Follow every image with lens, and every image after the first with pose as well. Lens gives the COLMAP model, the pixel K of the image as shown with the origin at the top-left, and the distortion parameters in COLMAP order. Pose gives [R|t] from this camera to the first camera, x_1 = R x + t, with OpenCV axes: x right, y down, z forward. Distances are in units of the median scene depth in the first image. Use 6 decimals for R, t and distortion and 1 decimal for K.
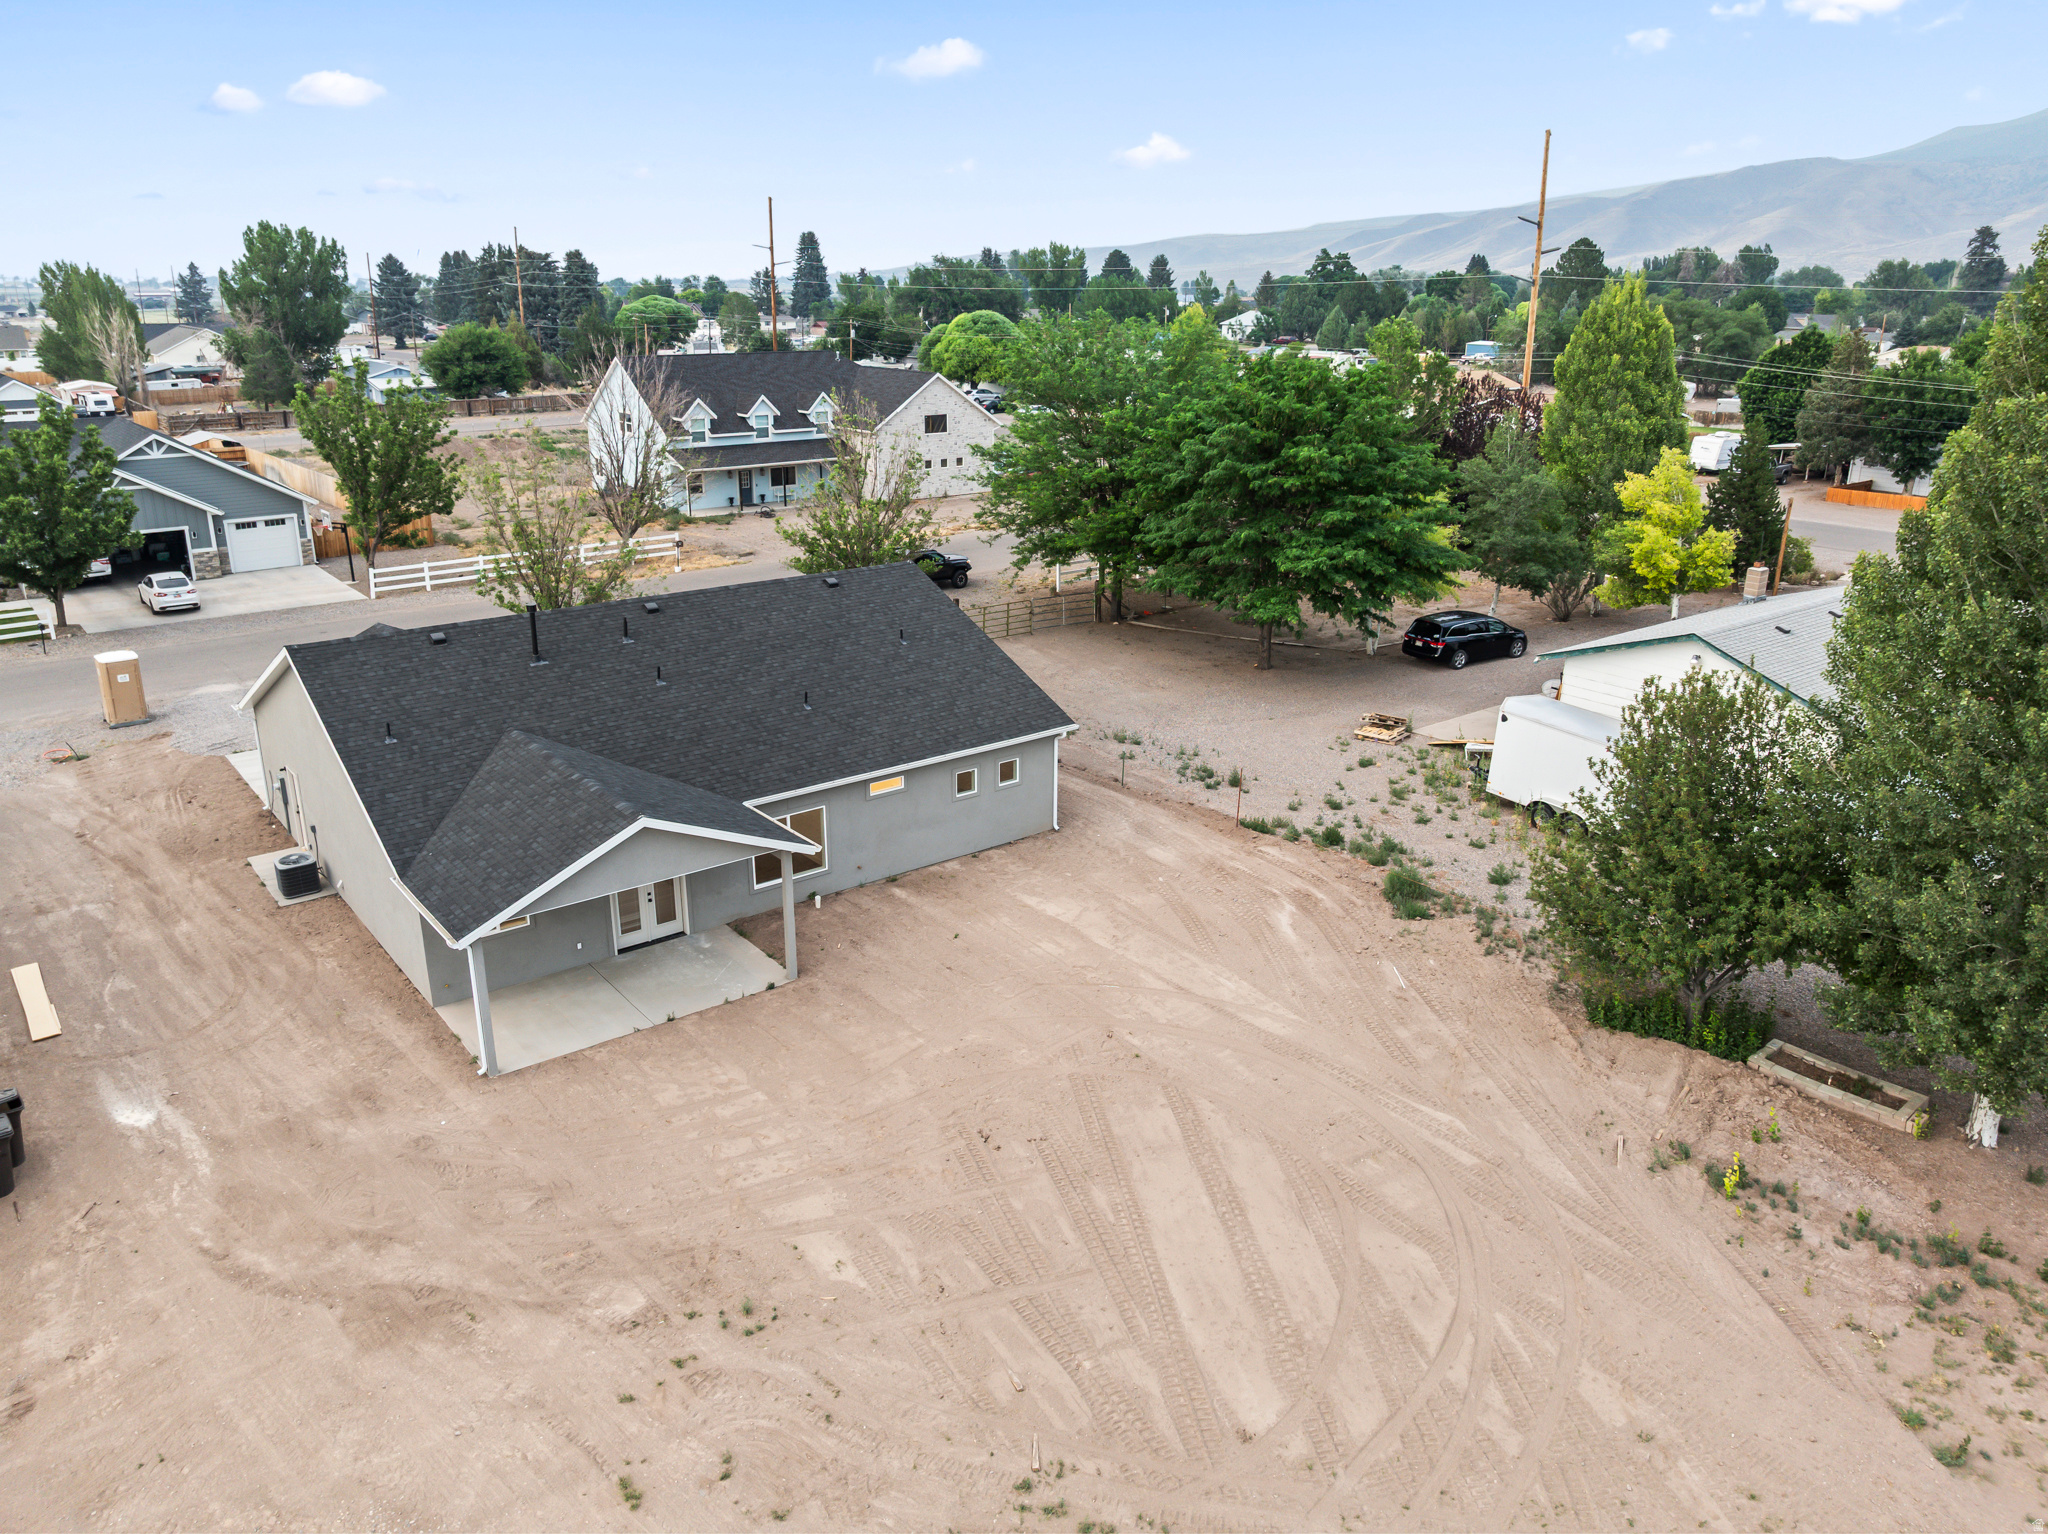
lens RADIAL K [[1439.9, 0, 1035.3], [0, 1439.9, 762.8], [0, 0, 1]] dist [-0.038380, 0.003768]
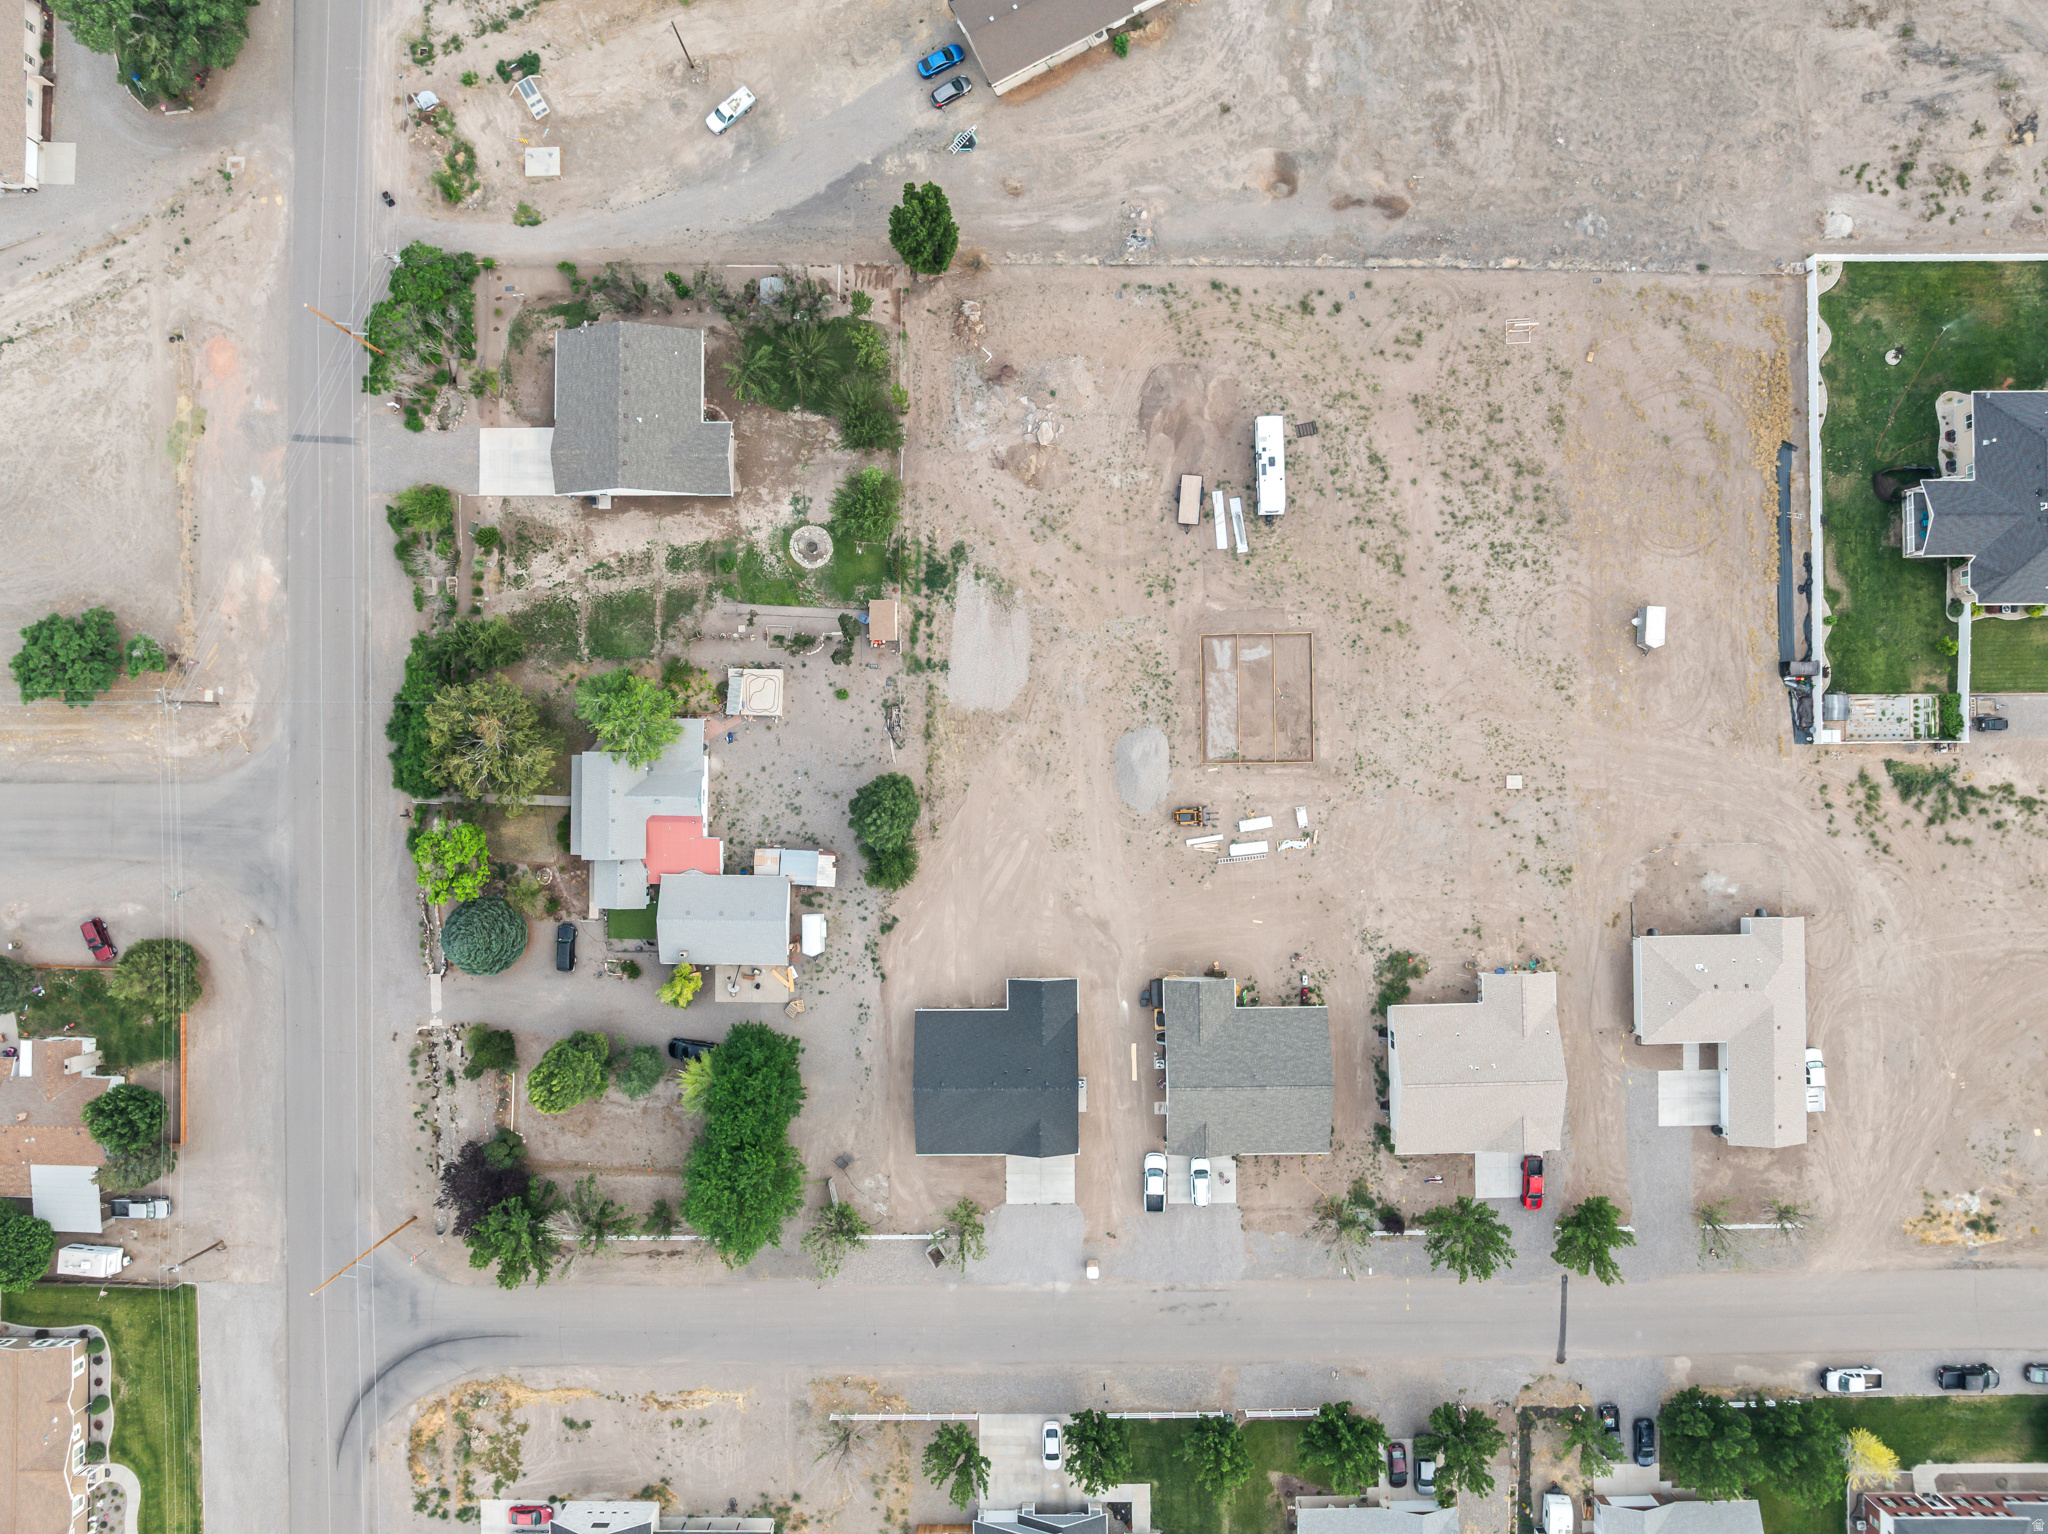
lens RADIAL K [[1439.9, 0, 1039.2], [0, 1439.9, 757.5], [0, 0, 1]] dist [-0.038380, 0.003768]
pose [[-0.782513, -0.622629, 0.002752, 0.141810], [0.198199, -0.244899, 0.949074, -2.726333], [-0.590247, 0.743208, 0.315041, -0.753230]]
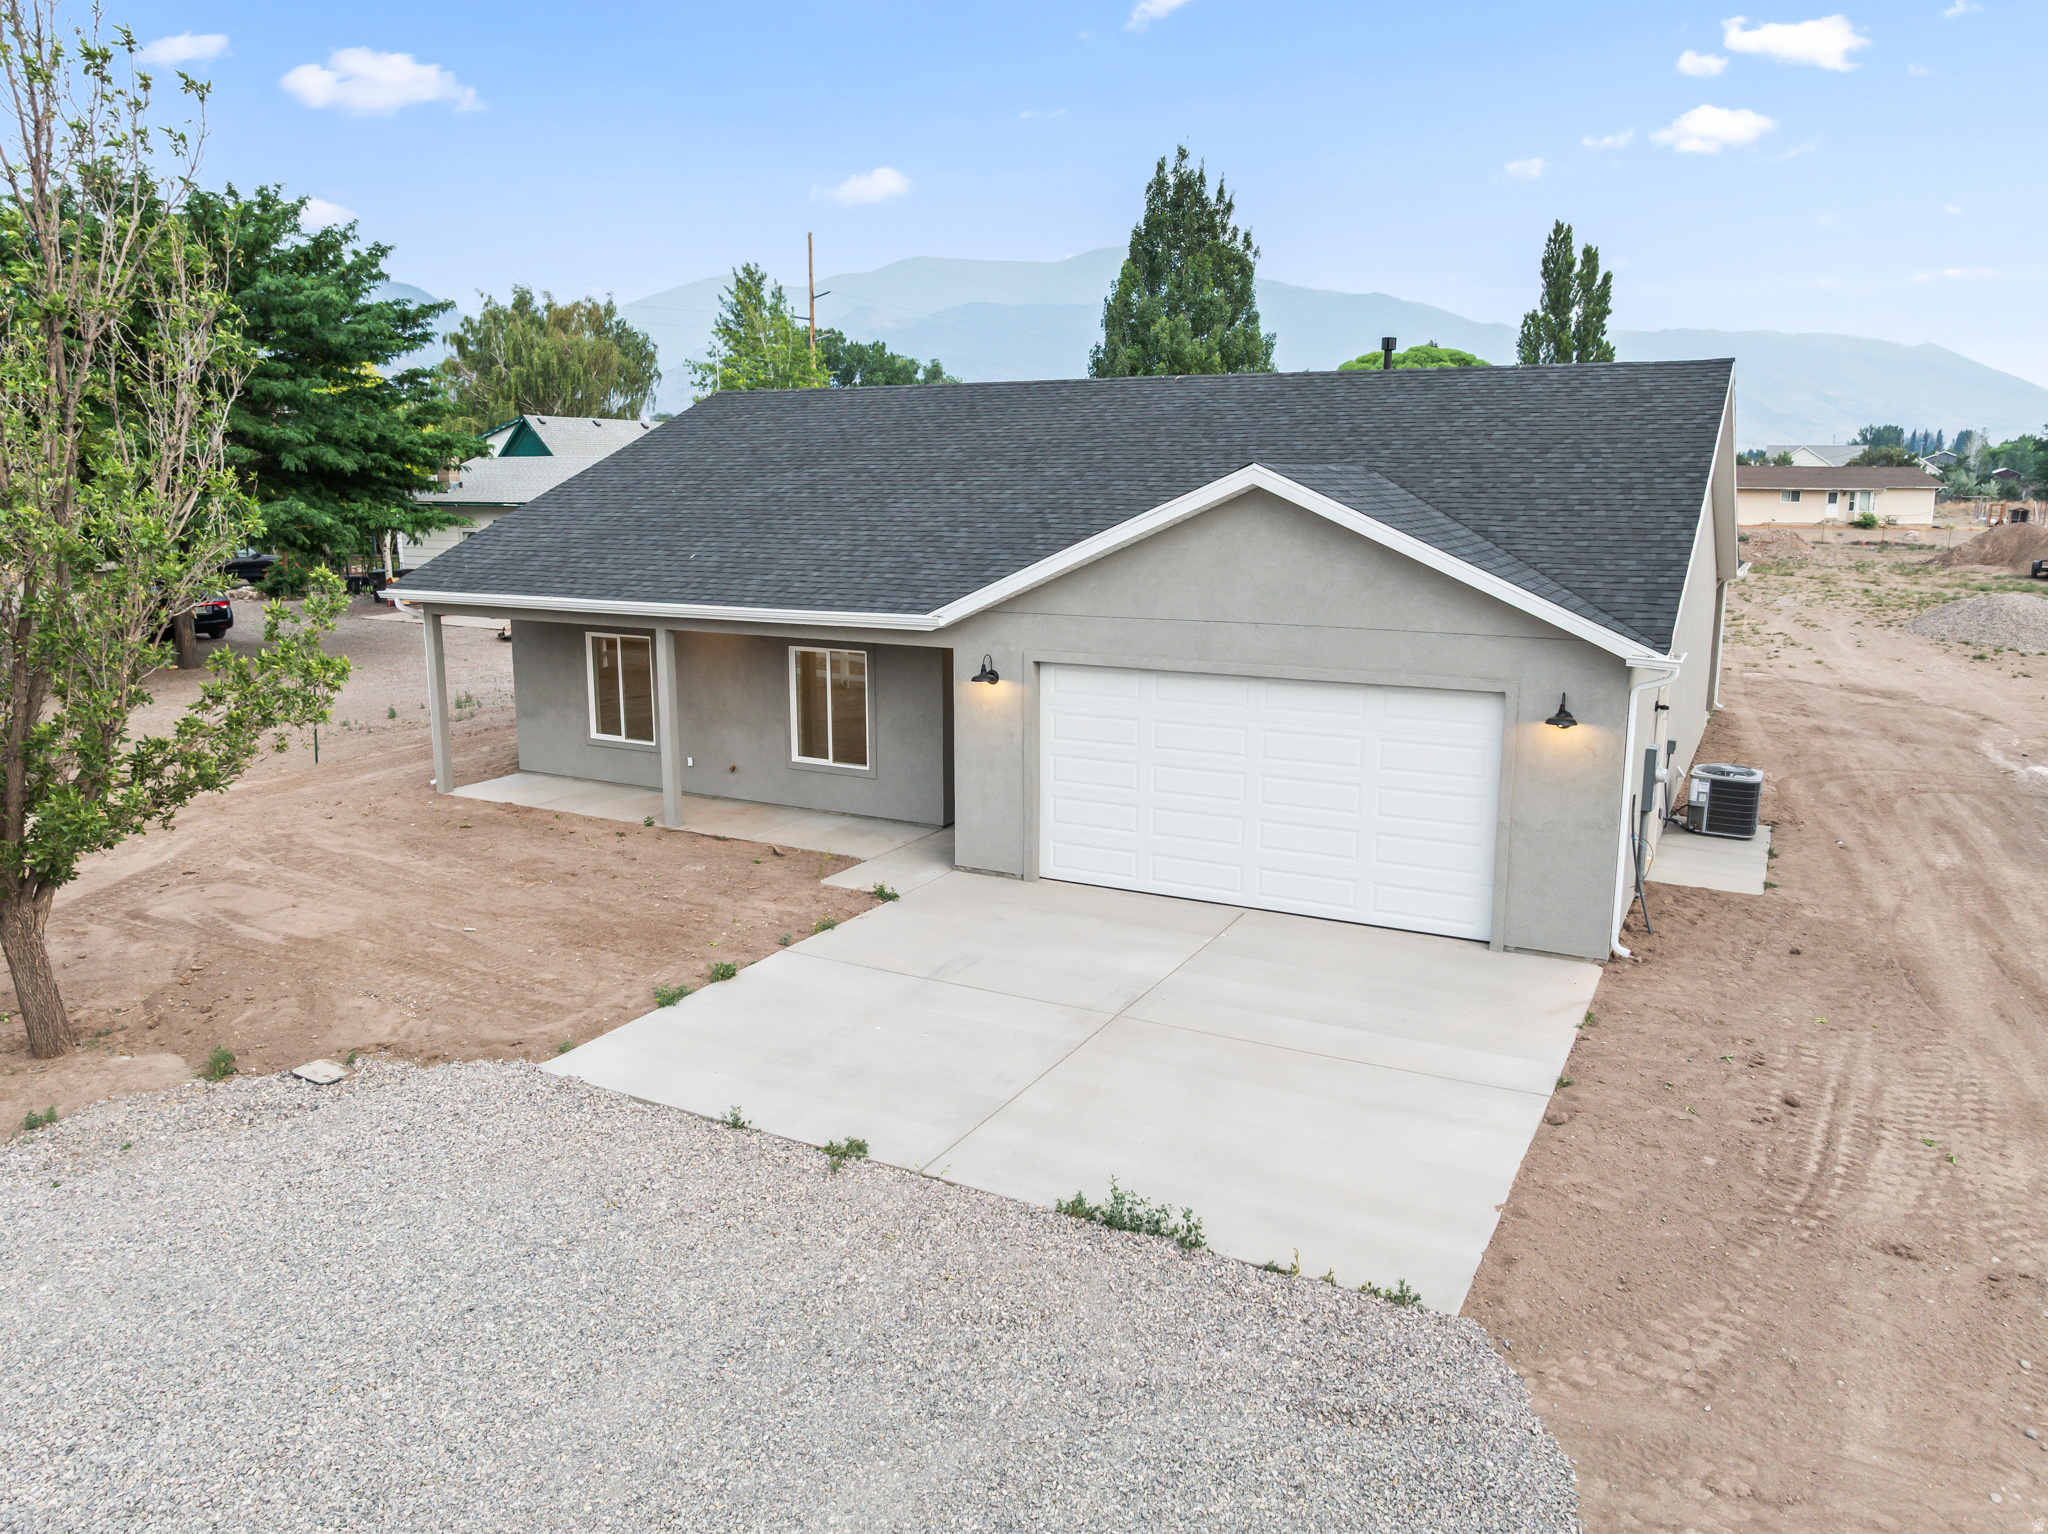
lens RADIAL K [[1439.9, 0, 1025.3], [0, 1439.9, 758.4], [0, 0, 1]] dist [-0.038380, 0.003768]
pose [[-0.386378, -0.184138, 0.903773, -0.627571], [0.291872, 0.905104, 0.309189, -0.127930], [-0.874942, 0.383250, -0.295967, 0.962457]]
